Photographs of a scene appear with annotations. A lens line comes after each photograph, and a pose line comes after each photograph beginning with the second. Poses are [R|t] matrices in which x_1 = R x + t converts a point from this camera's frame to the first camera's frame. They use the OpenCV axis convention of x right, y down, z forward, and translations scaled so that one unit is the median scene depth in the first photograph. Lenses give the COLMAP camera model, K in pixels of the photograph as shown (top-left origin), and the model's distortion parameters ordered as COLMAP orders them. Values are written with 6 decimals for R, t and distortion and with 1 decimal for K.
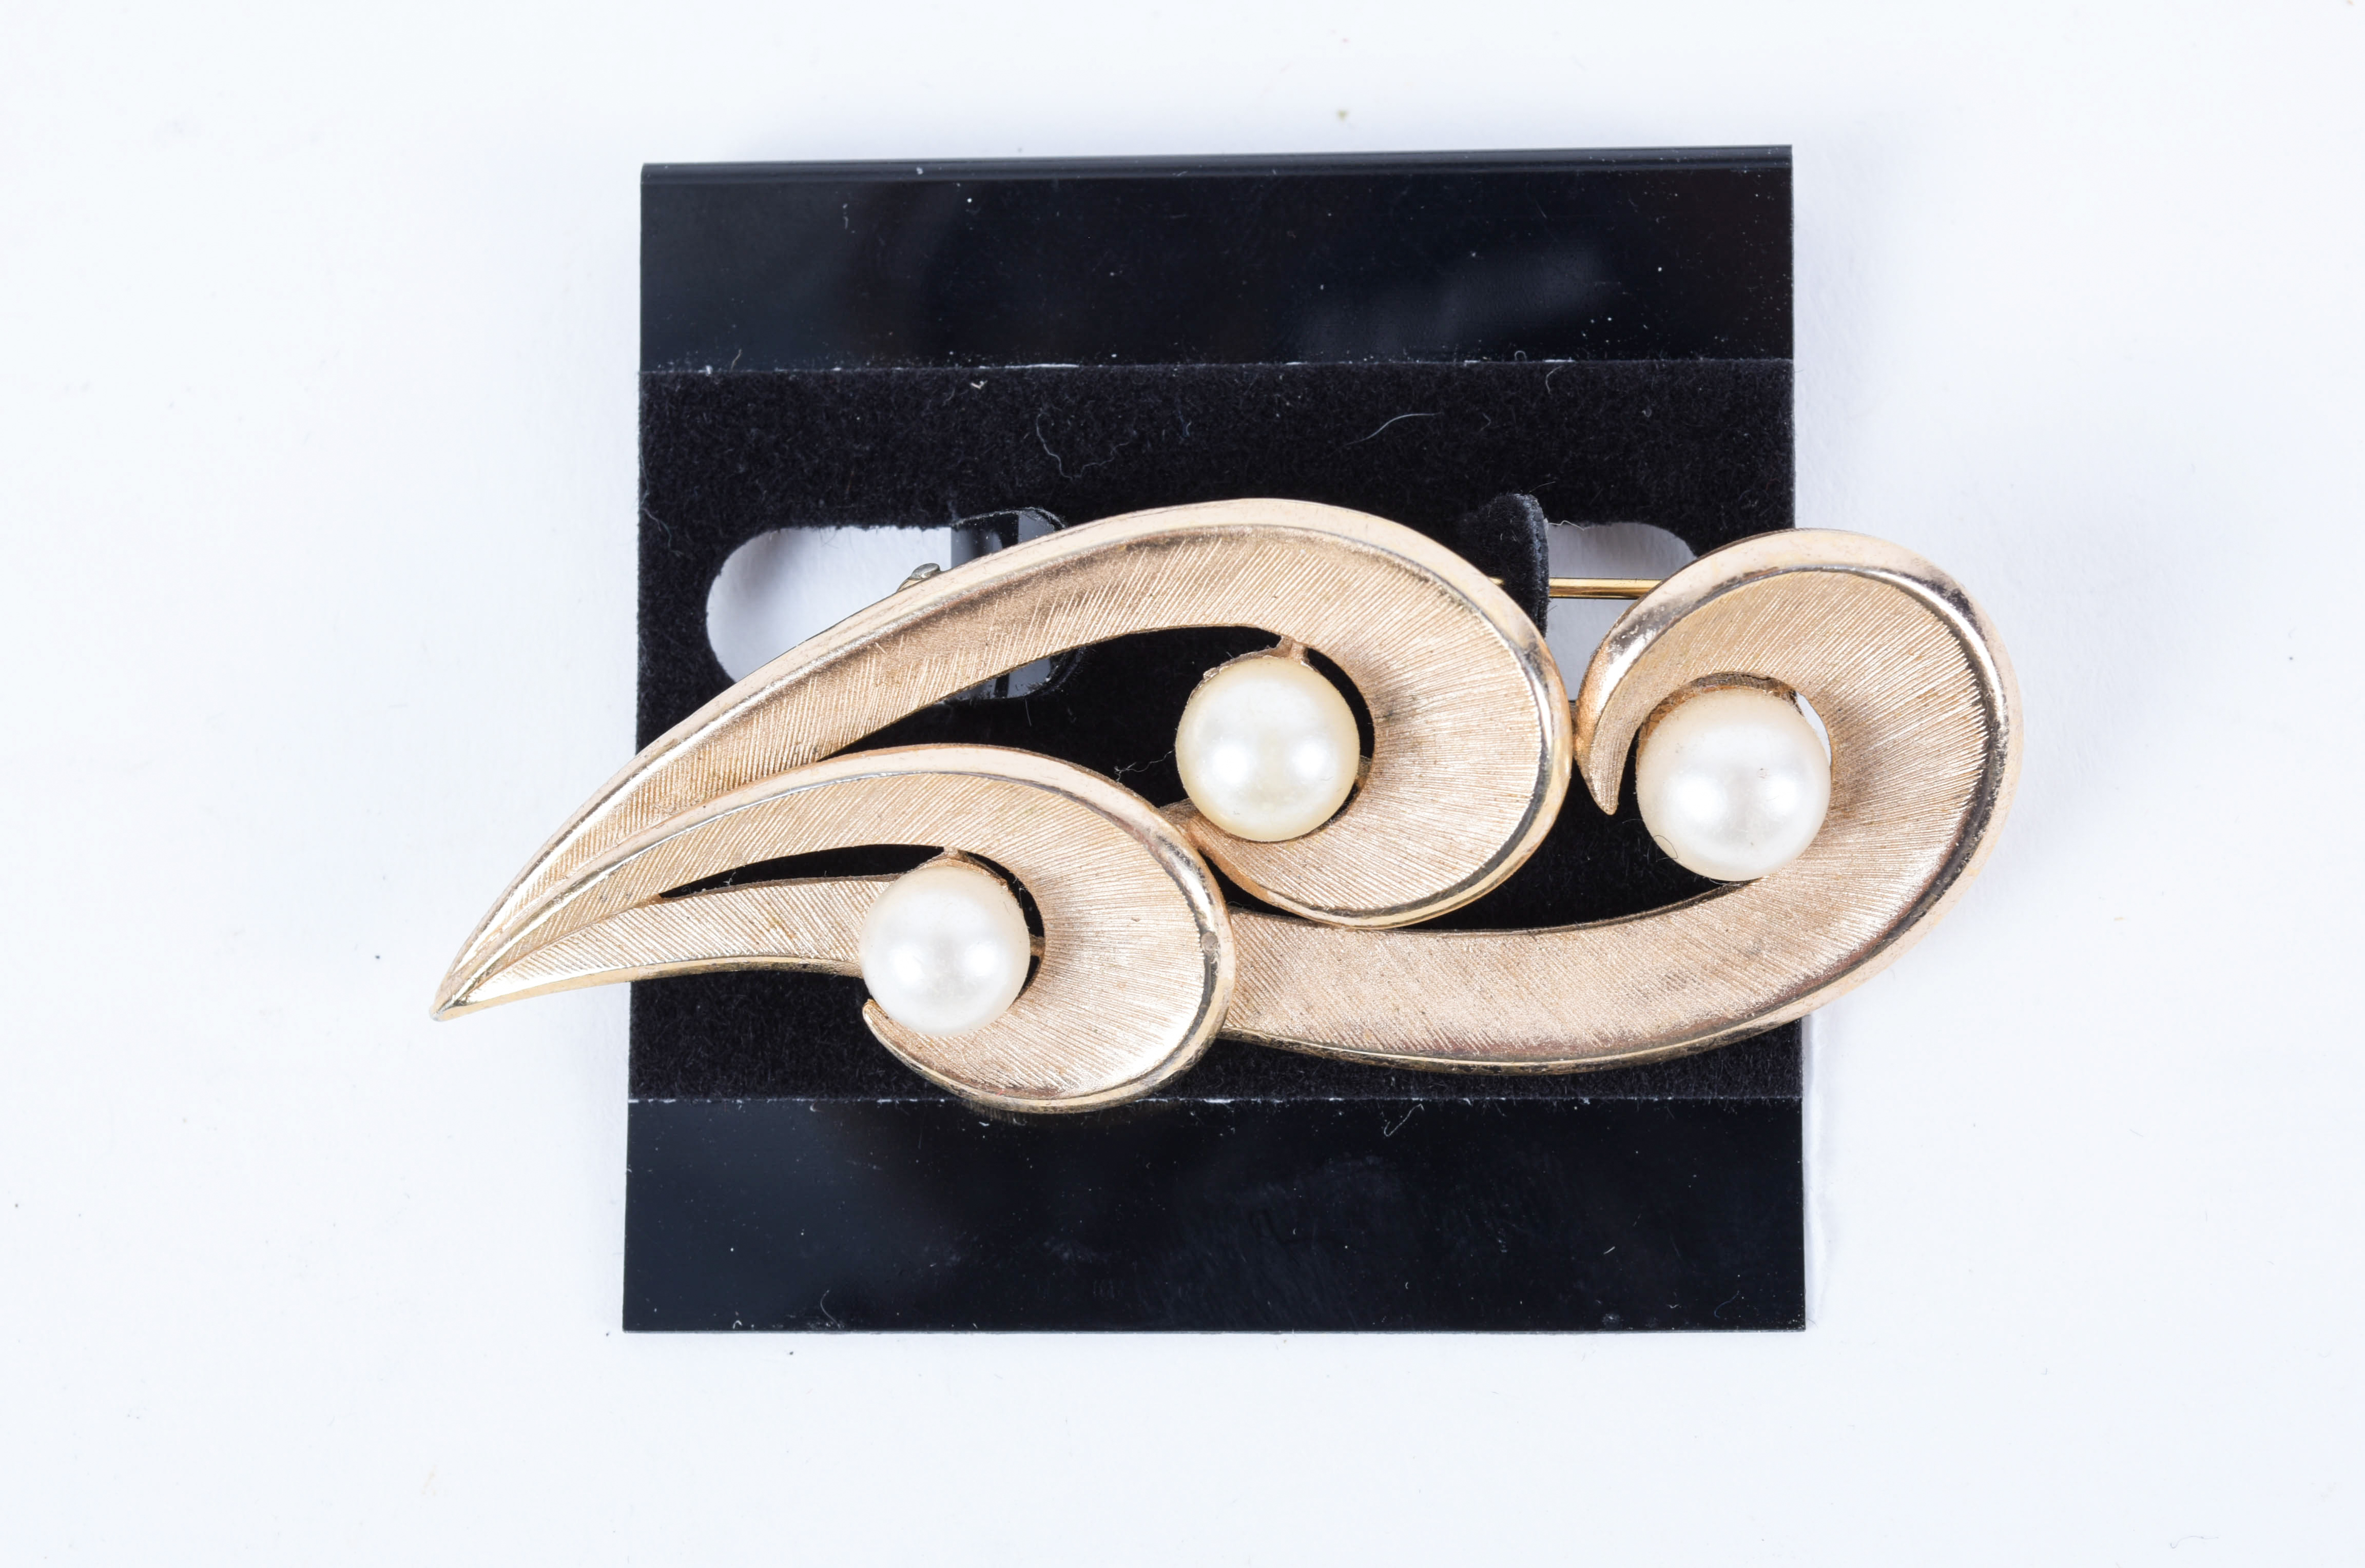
lens RADIAL K [[3968.6, 0, 1190.7], [0, 3968.6, 780.9], [0, 0, 1]] dist [-0.043302, 0.000000]
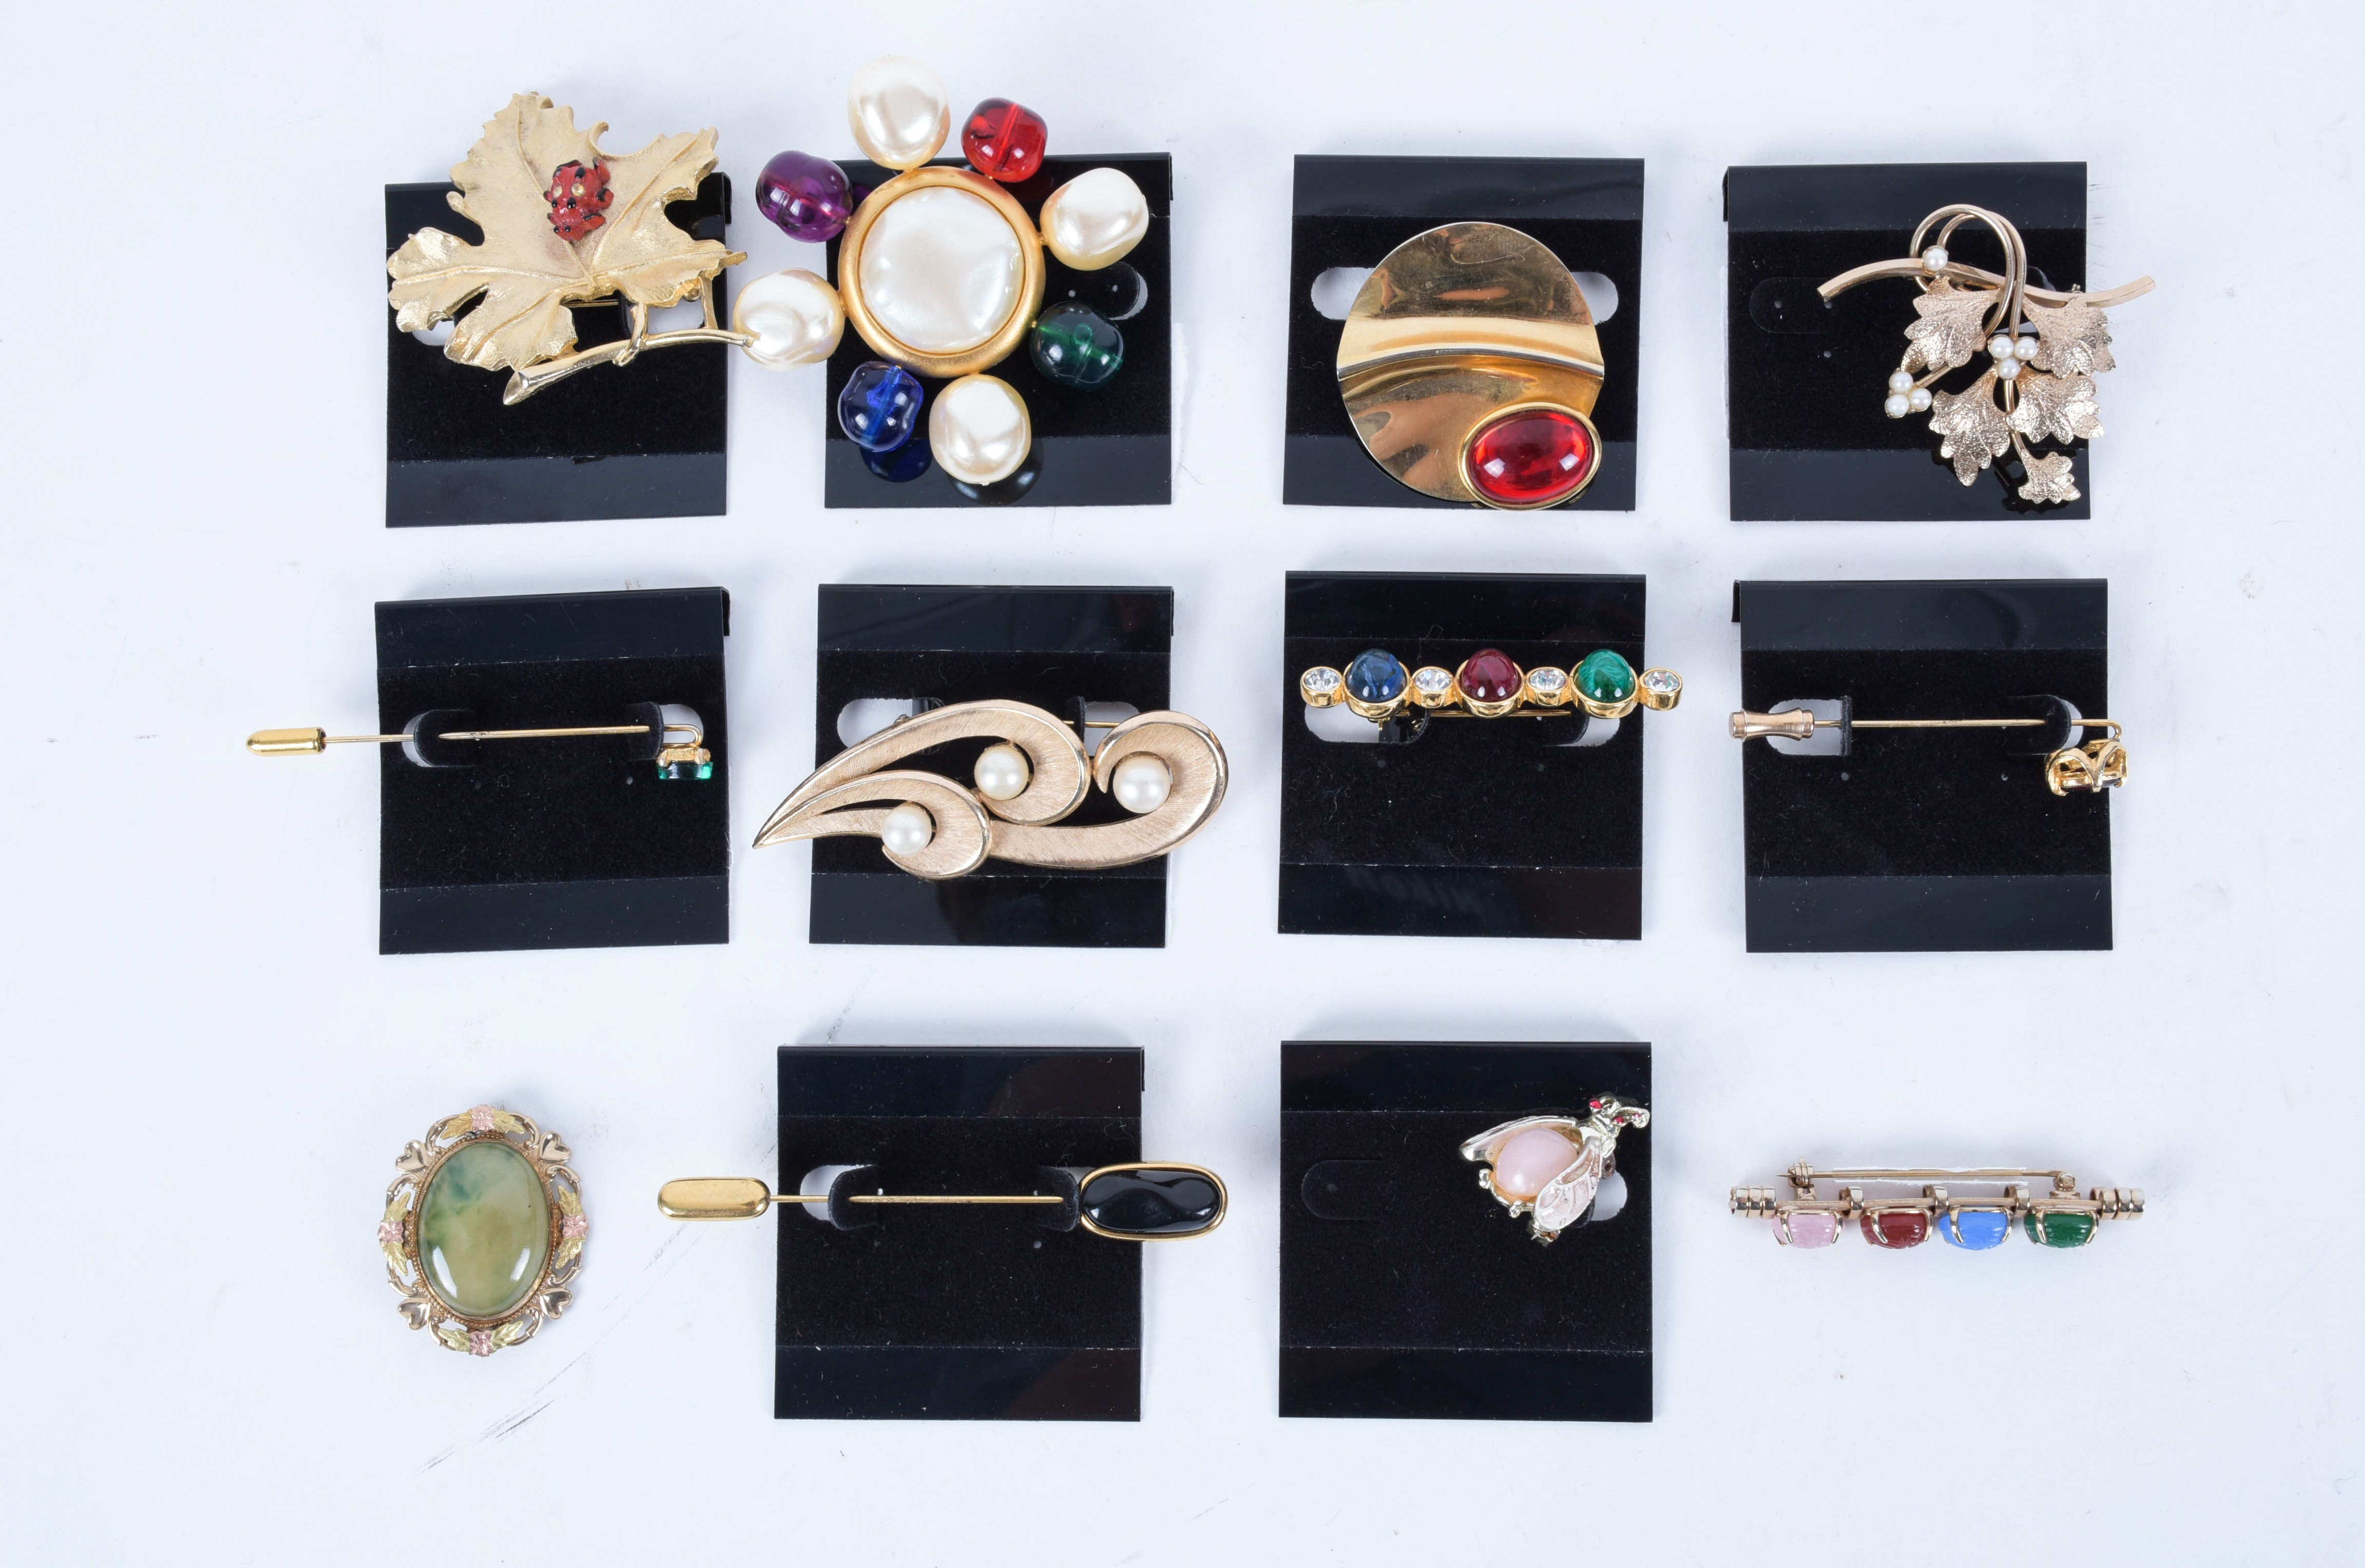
lens RADIAL K [[2546.7, 0, 1171.4], [0, 2546.7, 795.3], [0, 0, 1]] dist [-0.014471, 0.000000]
pose [[0.999905, 0.013613, -0.002301, 0.167047], [-0.013501, 0.998973, 0.043257, -0.083417], [0.002888, -0.043222, 0.999061, -1.154232]]
